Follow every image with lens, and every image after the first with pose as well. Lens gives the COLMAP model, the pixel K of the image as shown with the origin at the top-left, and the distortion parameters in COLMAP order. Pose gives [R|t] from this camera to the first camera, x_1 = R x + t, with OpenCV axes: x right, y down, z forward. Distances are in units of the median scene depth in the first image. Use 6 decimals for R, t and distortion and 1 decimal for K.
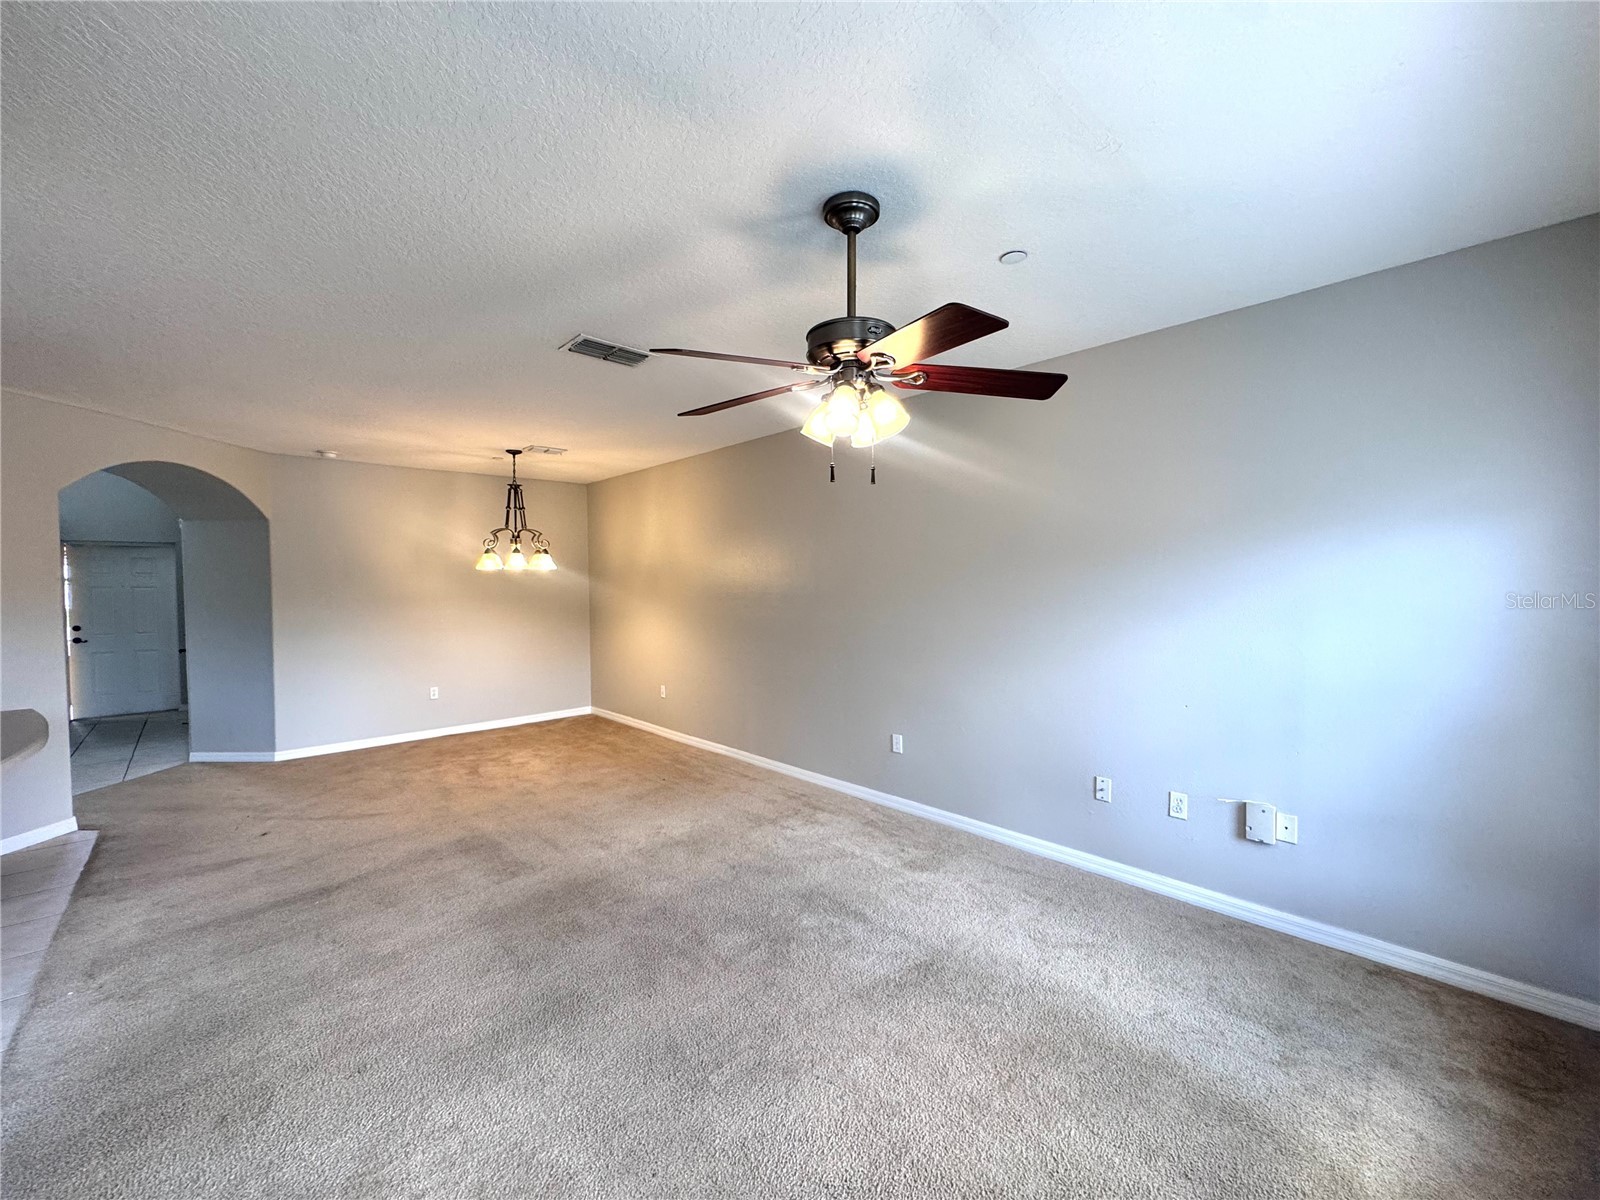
lens RADIAL K [[632.3, 0, 800.0], [0, 632.3, 600.0], [0, 0, 1]] dist [-0.000941, -0.000249]
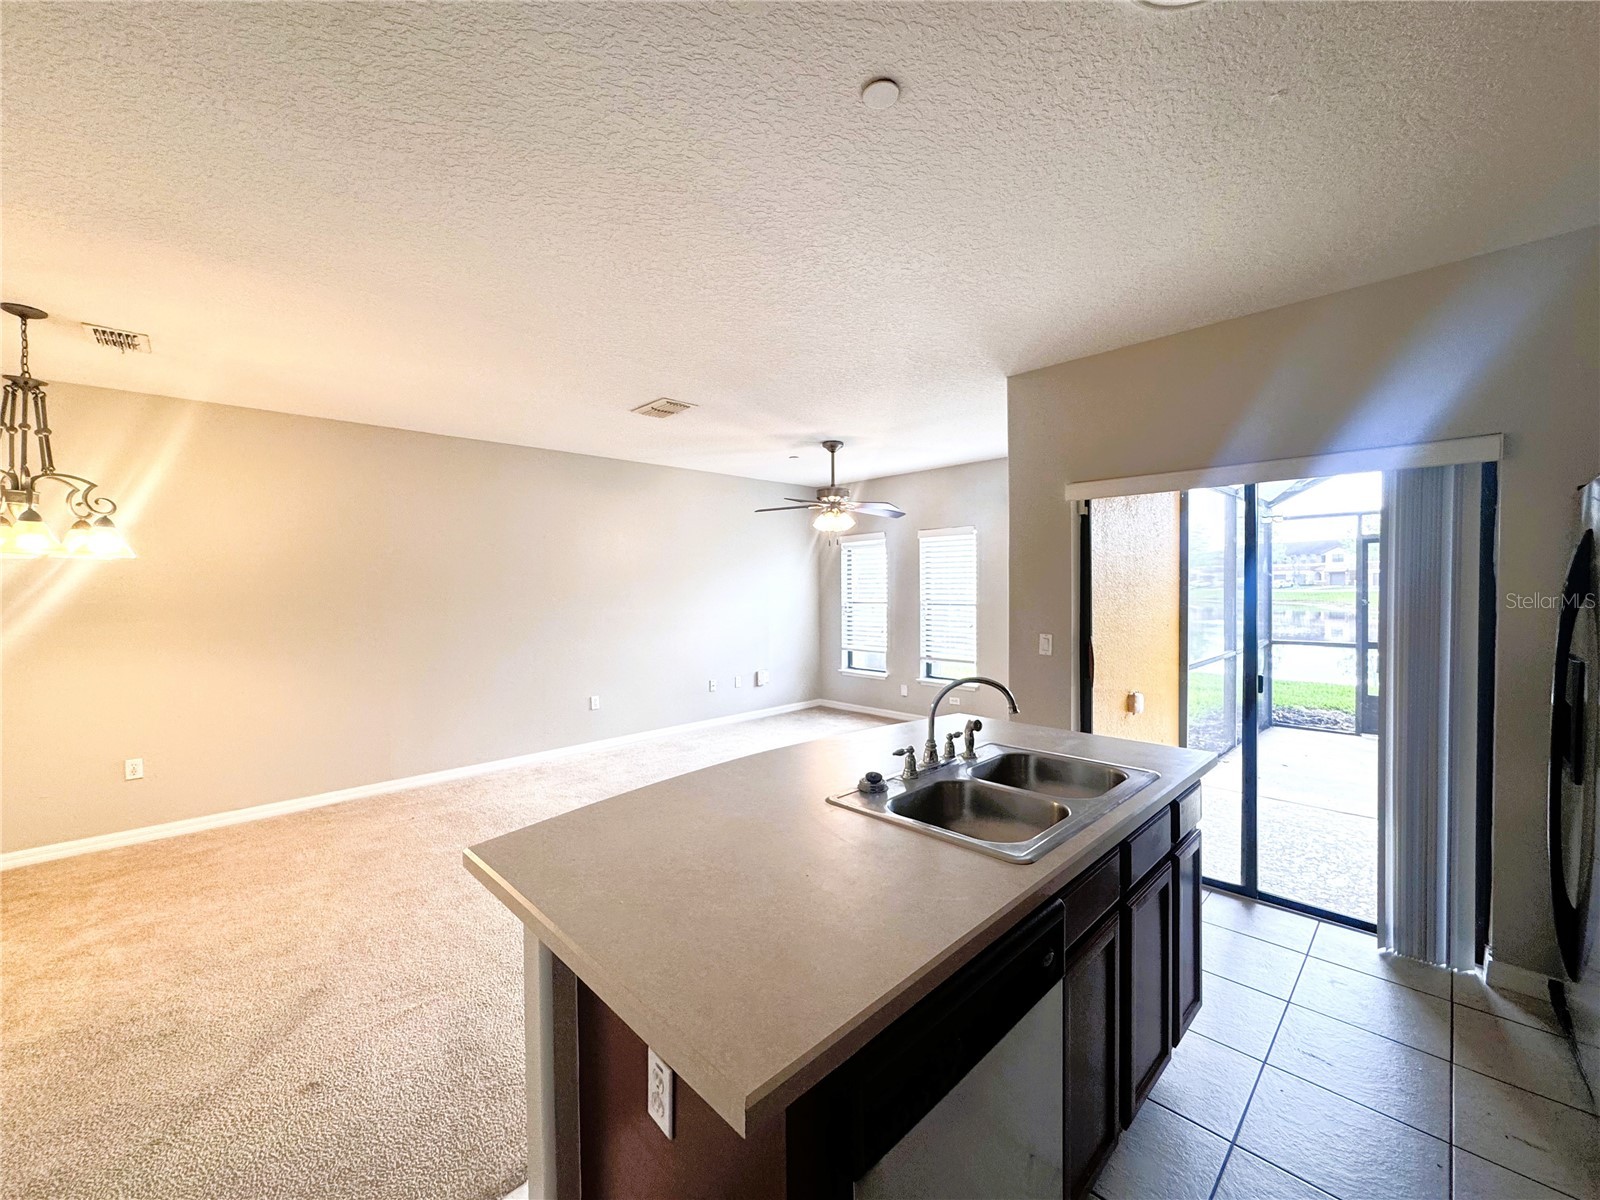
lens RADIAL K [[638.0, 0, 800.0], [0, 638.0, 600.0], [0, 0, 1]] dist [-0.001110, 0.000088]
pose [[-0.022034, -0.012247, 0.999682, -1.090278], [0.034063, 0.999335, 0.012993, -0.001371], [-0.999177, 0.034339, -0.021602, 0.495498]]
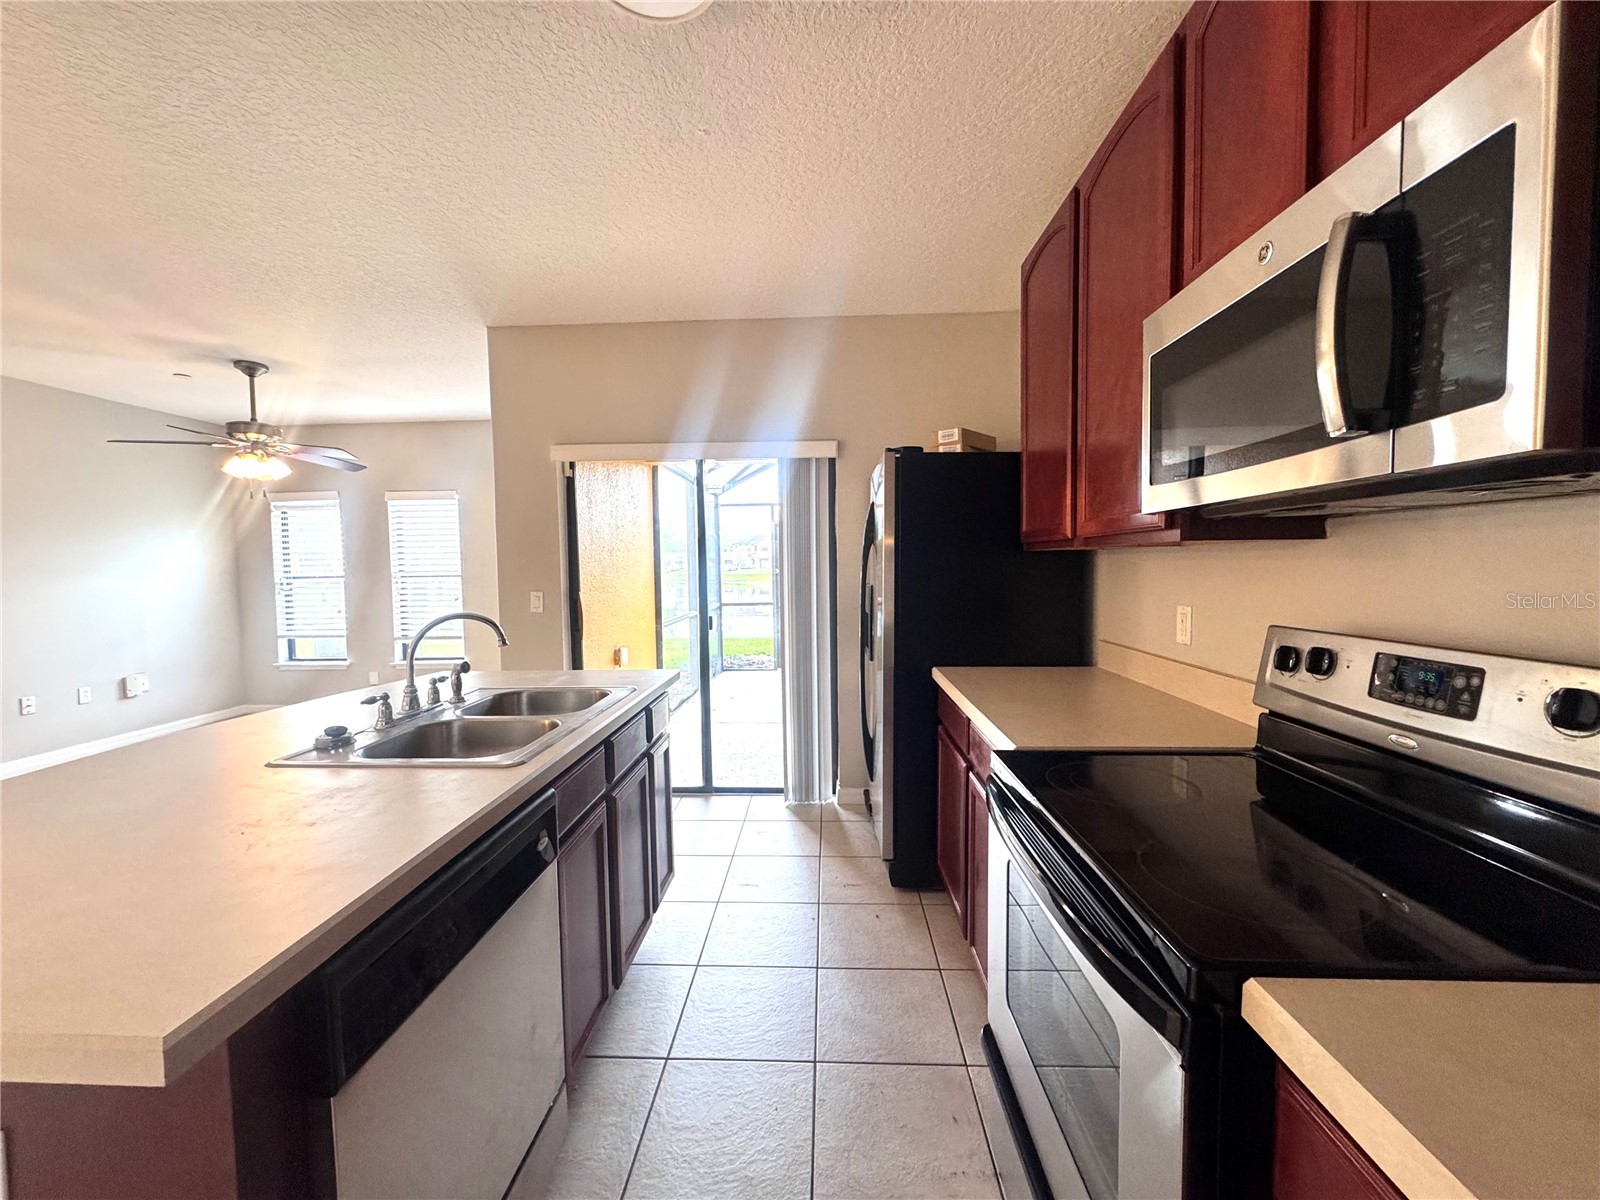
lens RADIAL K [[639.3, 0, 800.0], [0, 639.3, 600.0], [0, 0, 1]] dist [-0.002994, -0.000429]
pose [[-0.701550, -0.019857, 0.712343, -1.110108], [0.037267, 0.997222, 0.064501, 0.029732], [-0.711645, 0.071797, -0.698861, 0.501166]]
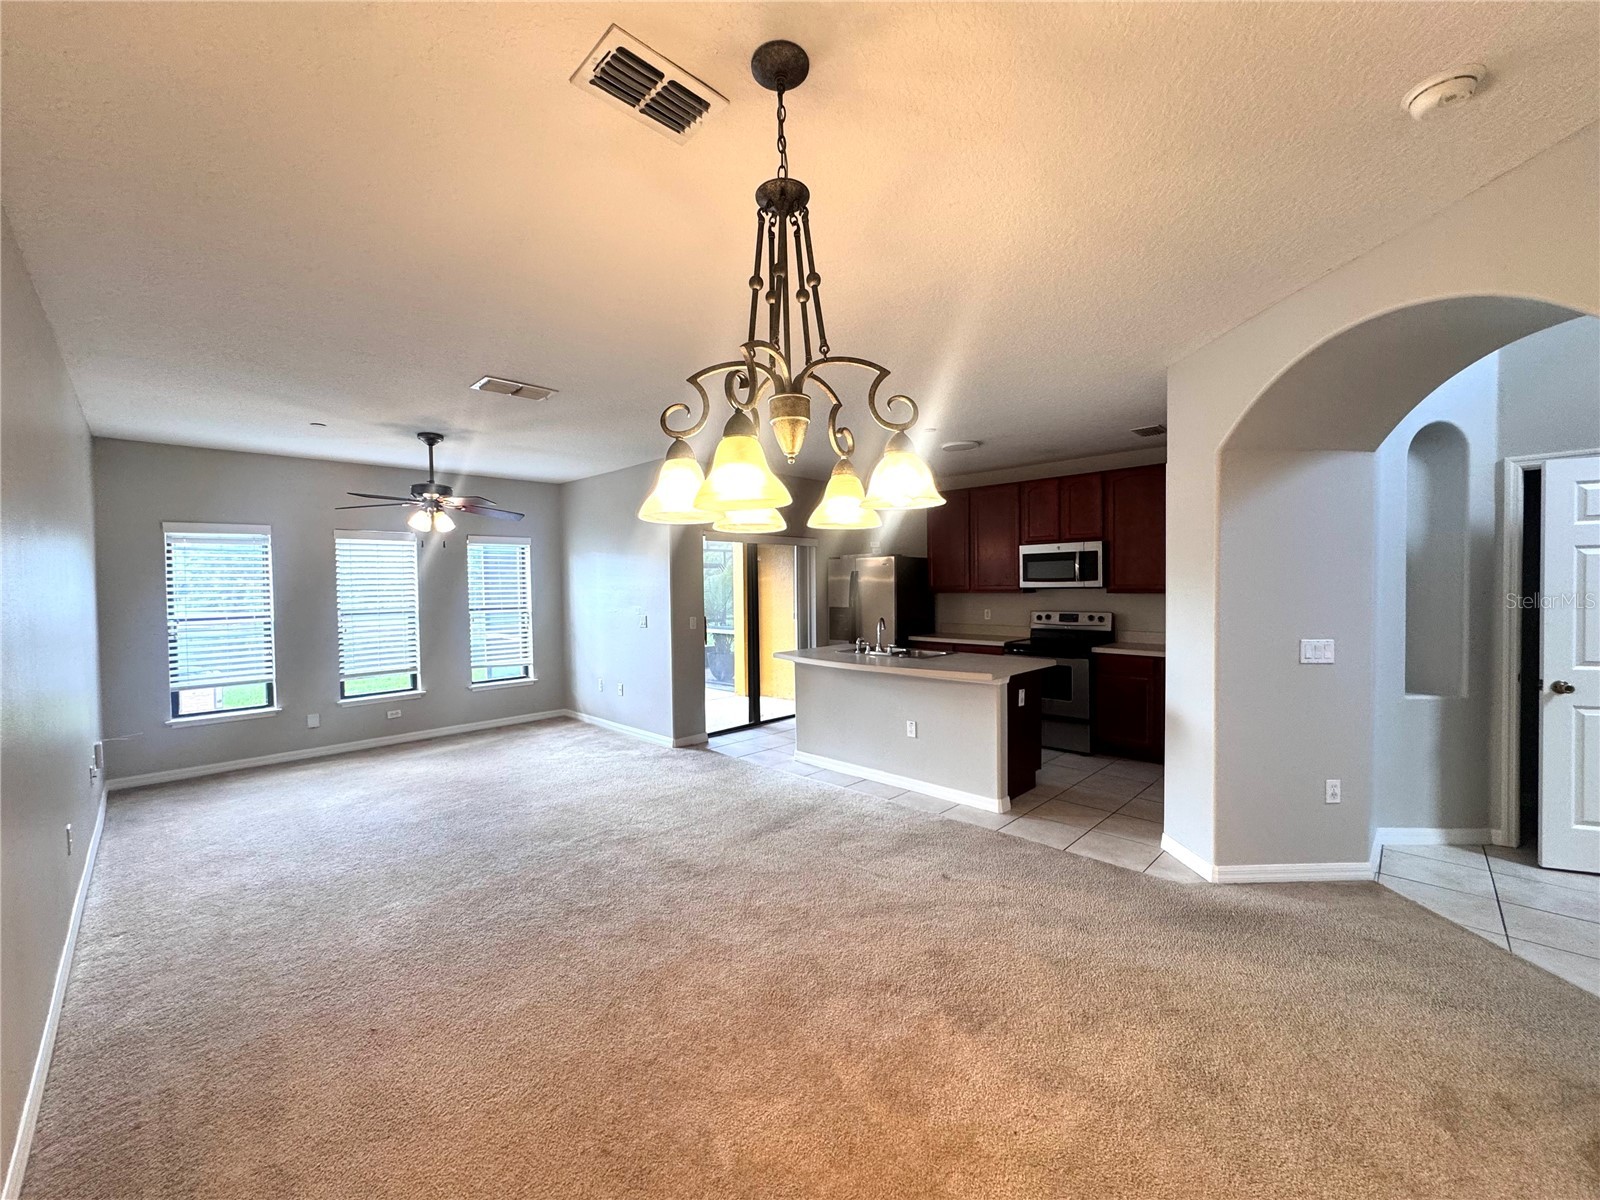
lens RADIAL K [[632.3, 0, 800.0], [0, 632.3, 600.0], [0, 0, 1]] dist [-0.000941, -0.000249]
pose [[-0.998767, 0.025503, -0.042590, -0.509197], [0.023495, 0.998619, 0.046997, -0.029985], [0.043730, 0.045939, -0.997987, 1.457166]]
